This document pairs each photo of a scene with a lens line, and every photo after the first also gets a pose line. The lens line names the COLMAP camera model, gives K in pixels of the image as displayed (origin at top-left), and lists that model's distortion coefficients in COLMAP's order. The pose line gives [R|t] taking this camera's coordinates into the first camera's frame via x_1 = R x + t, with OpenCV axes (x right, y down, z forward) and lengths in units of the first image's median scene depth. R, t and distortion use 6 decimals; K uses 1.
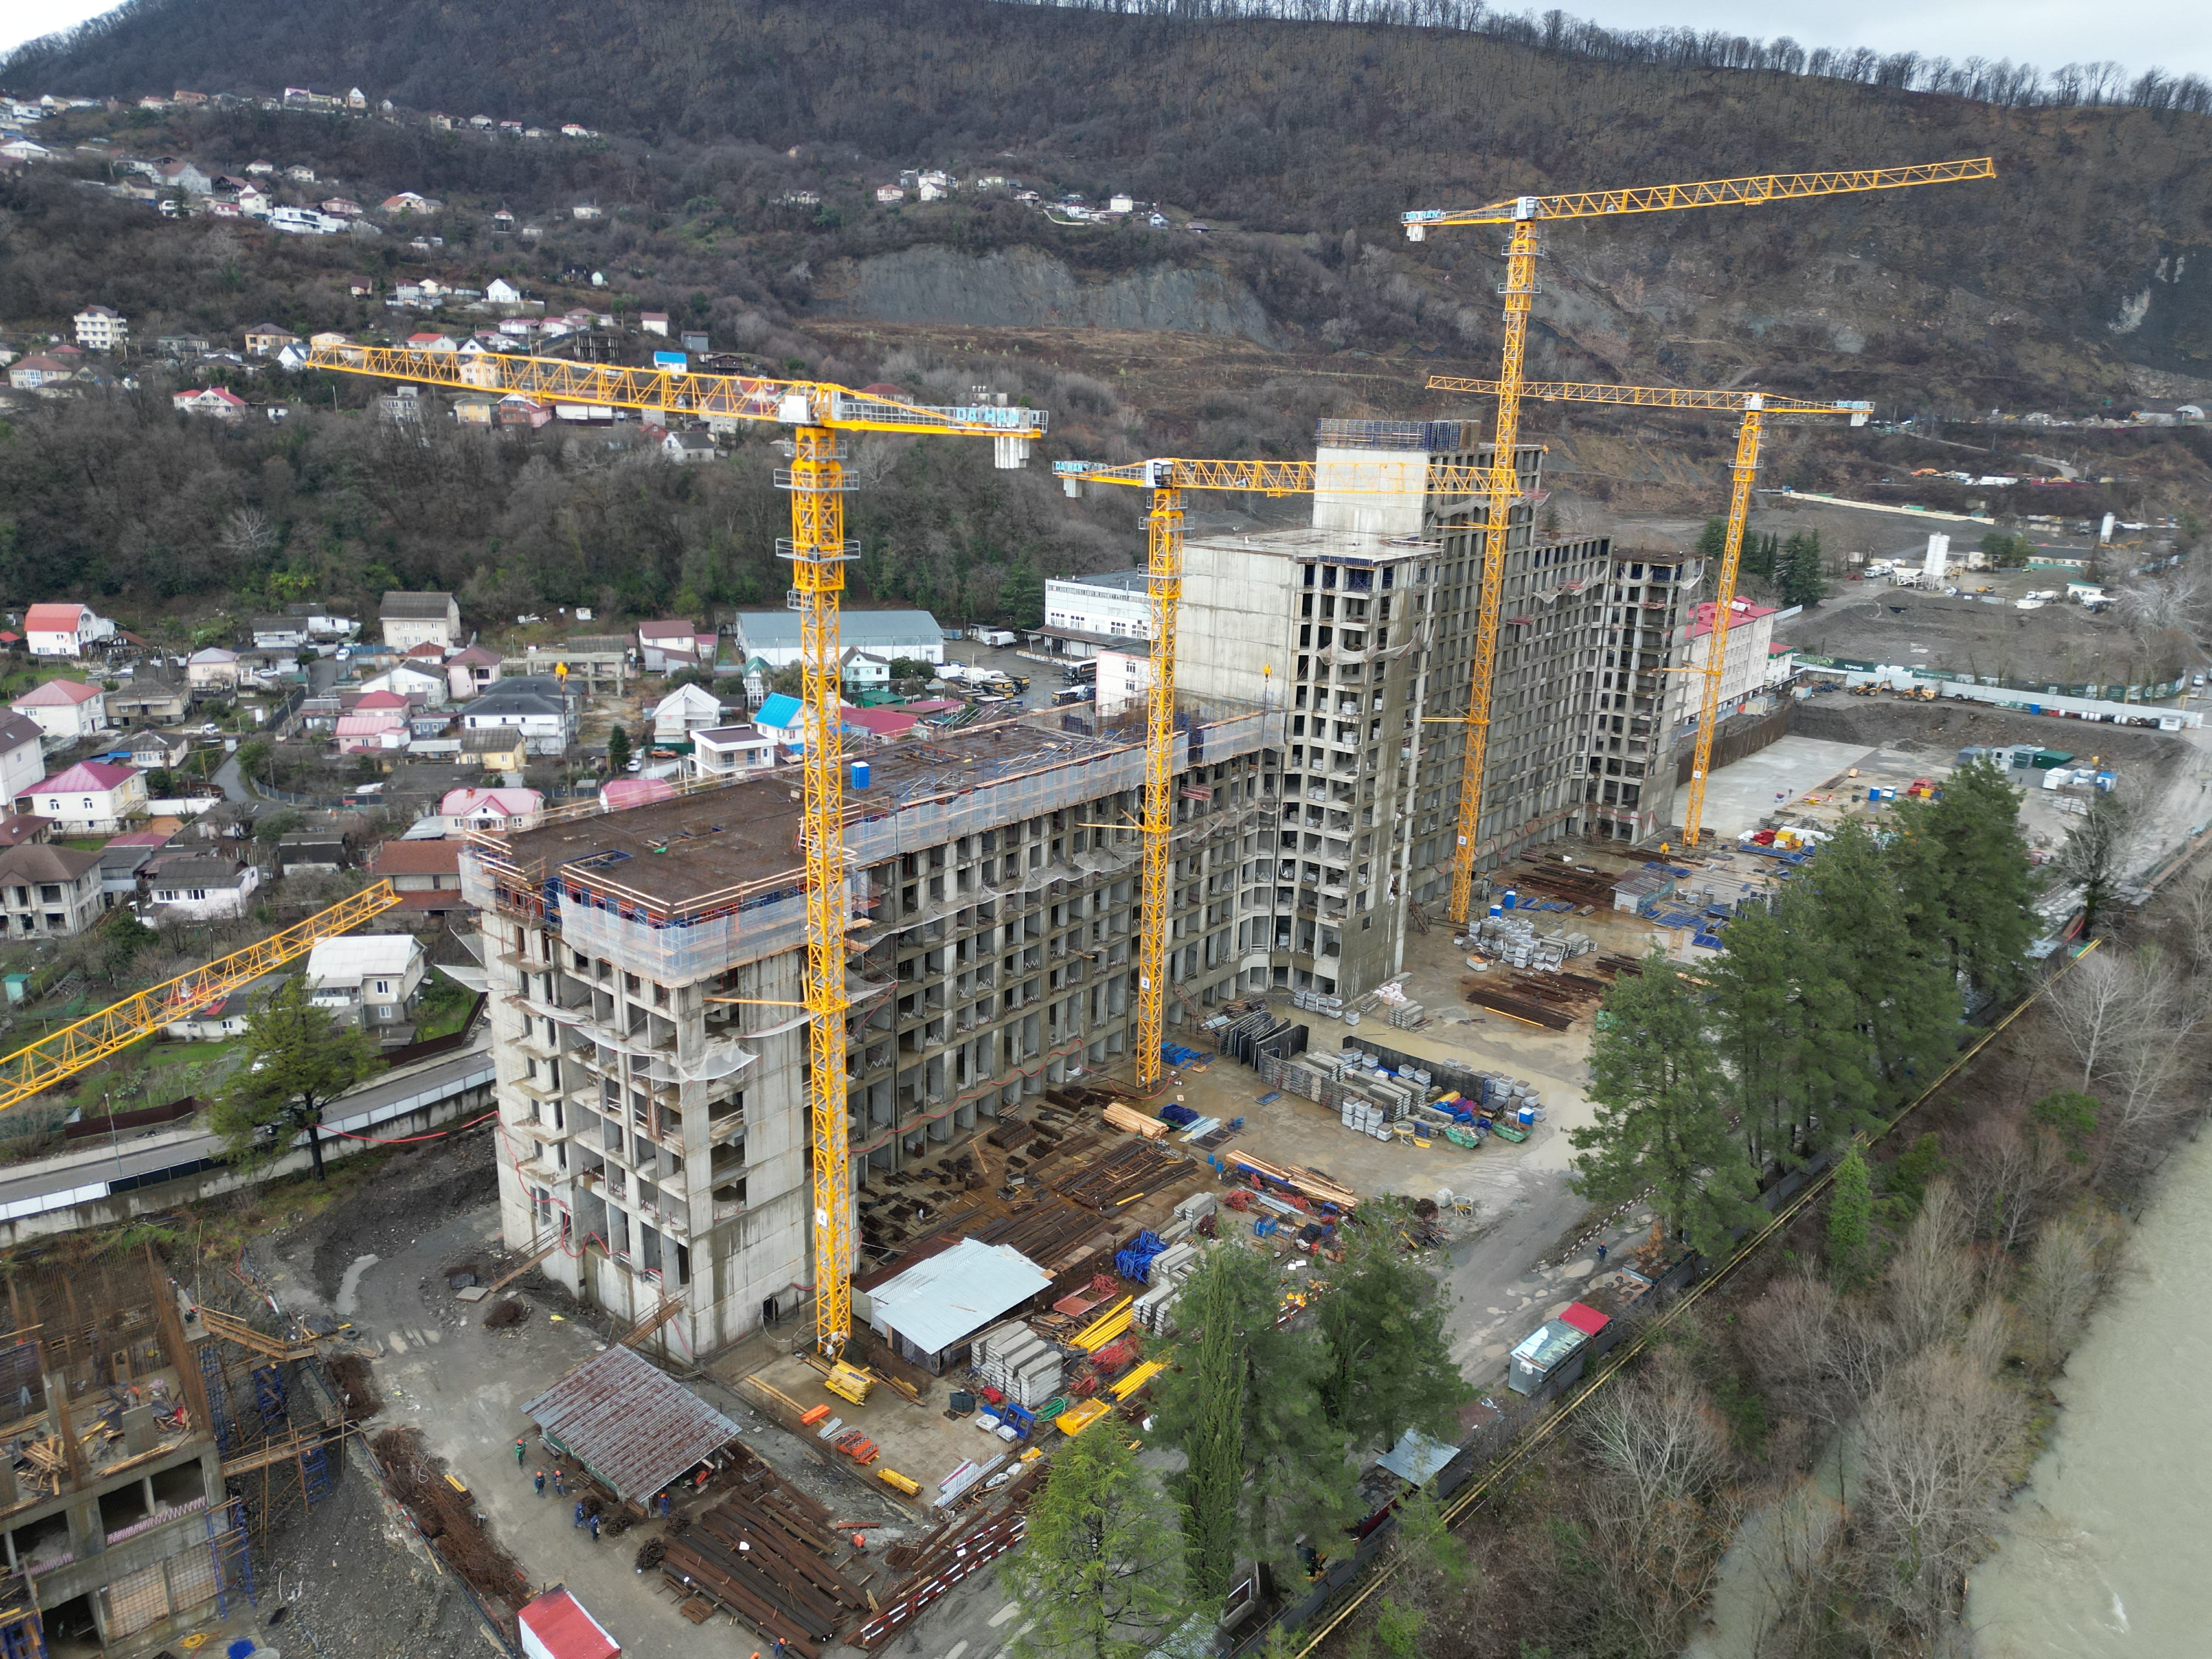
lens RADIAL K [[1540.9, 0, 1093.7], [0, 1540.9, 824.6], [0, 0, 1]] dist [0.084287, -0.076963]
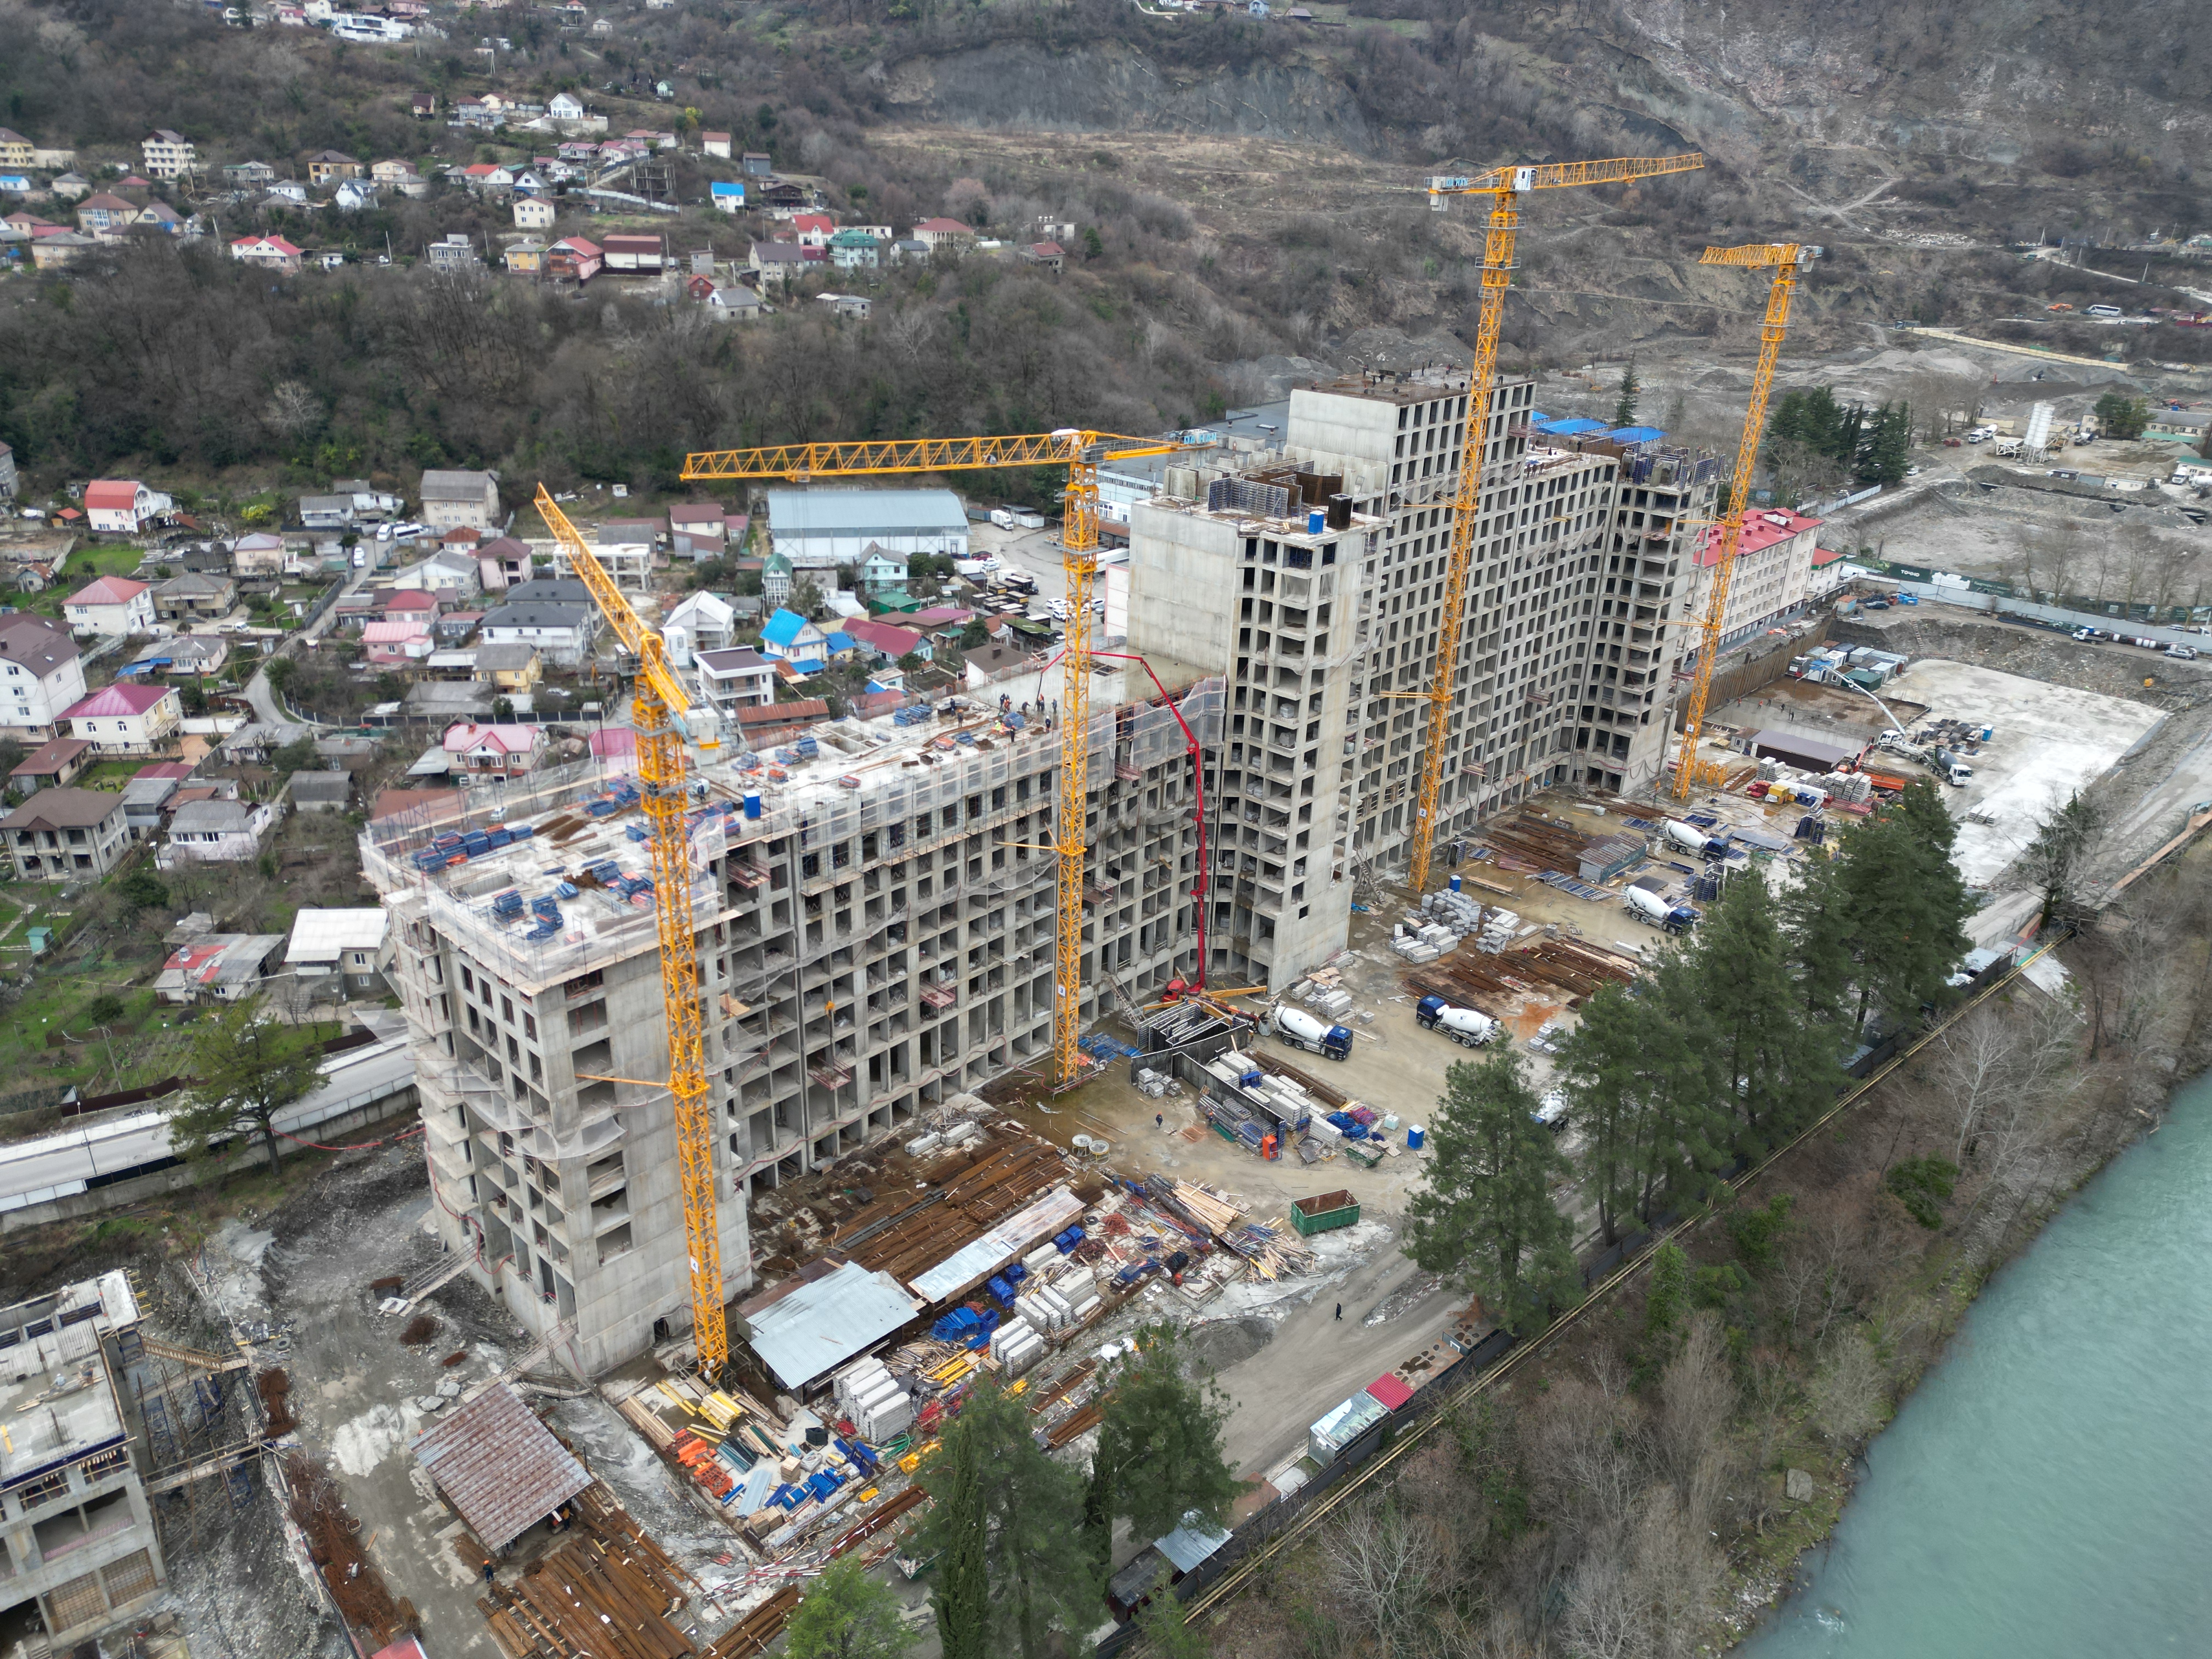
lens RADIAL K [[1542.9, 0, 1092.7], [0, 1542.9, 822.6], [0, 0, 1]] dist [0.078186, -0.071133]
pose [[0.997487, 0.032732, -0.062842, 0.076521], [-0.024267, 0.991083, 0.131019, -0.096925], [0.066570, -0.129164, 0.989386, -0.012795]]
